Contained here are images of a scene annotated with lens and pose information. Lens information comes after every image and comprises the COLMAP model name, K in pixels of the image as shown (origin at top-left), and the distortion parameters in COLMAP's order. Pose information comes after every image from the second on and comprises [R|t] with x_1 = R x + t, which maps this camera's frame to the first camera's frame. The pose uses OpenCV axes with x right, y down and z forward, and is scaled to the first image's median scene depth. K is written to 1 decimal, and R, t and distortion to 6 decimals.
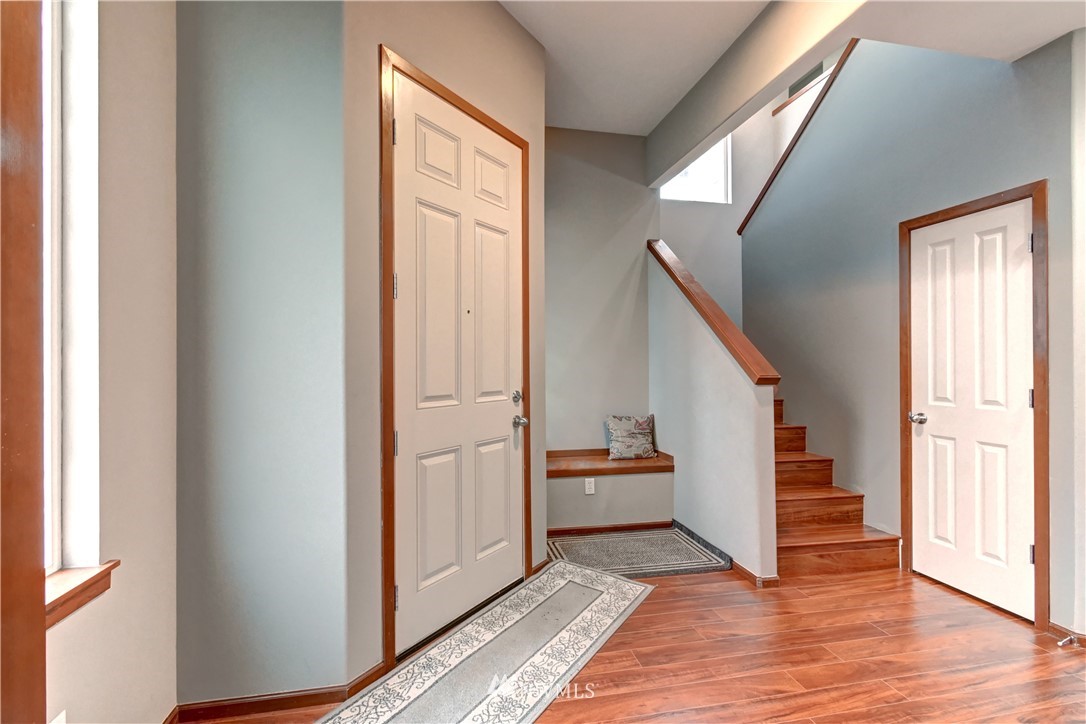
lens RADIAL K [[482.1, 0, 521.3], [0, 482.1, 372.9], [0, 0, 1]] dist [0.006702, -0.002109]
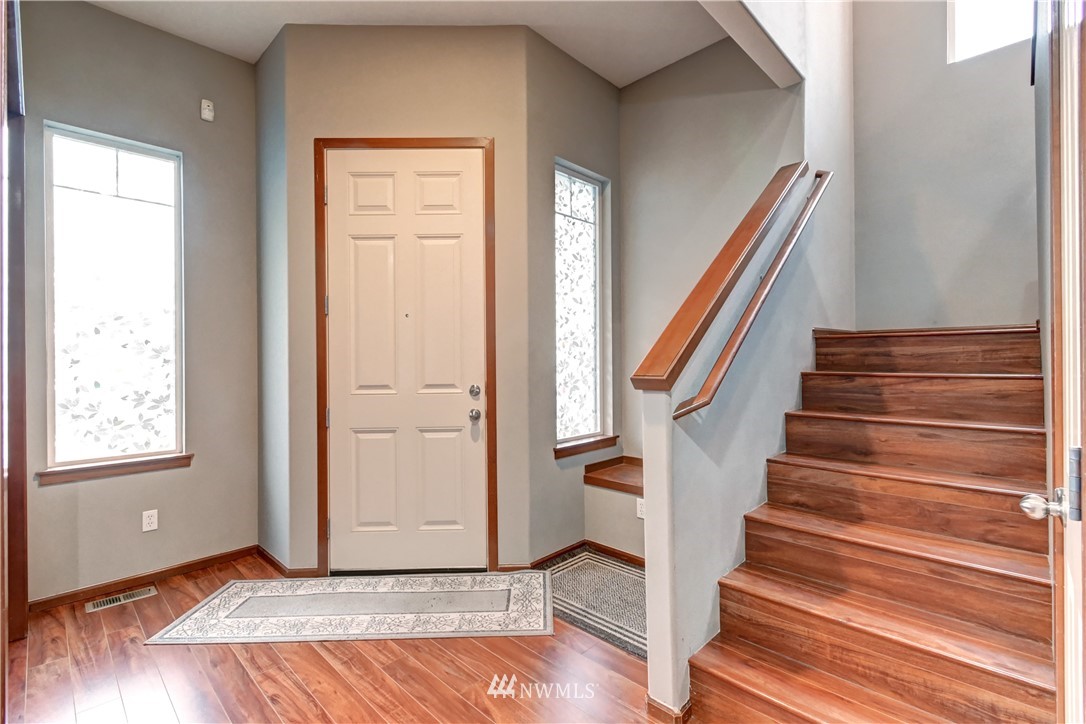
lens RADIAL K [[482.1, 0, 546.8], [0, 482.1, 366.9], [0, 0, 1]] dist [0.006702, -0.002109]
pose [[0.582925, 0.006987, -0.812496, 0.960409], [-0.007914, 0.999964, 0.002922, -0.006435], [0.812487, 0.004727, 0.582960, 0.540072]]
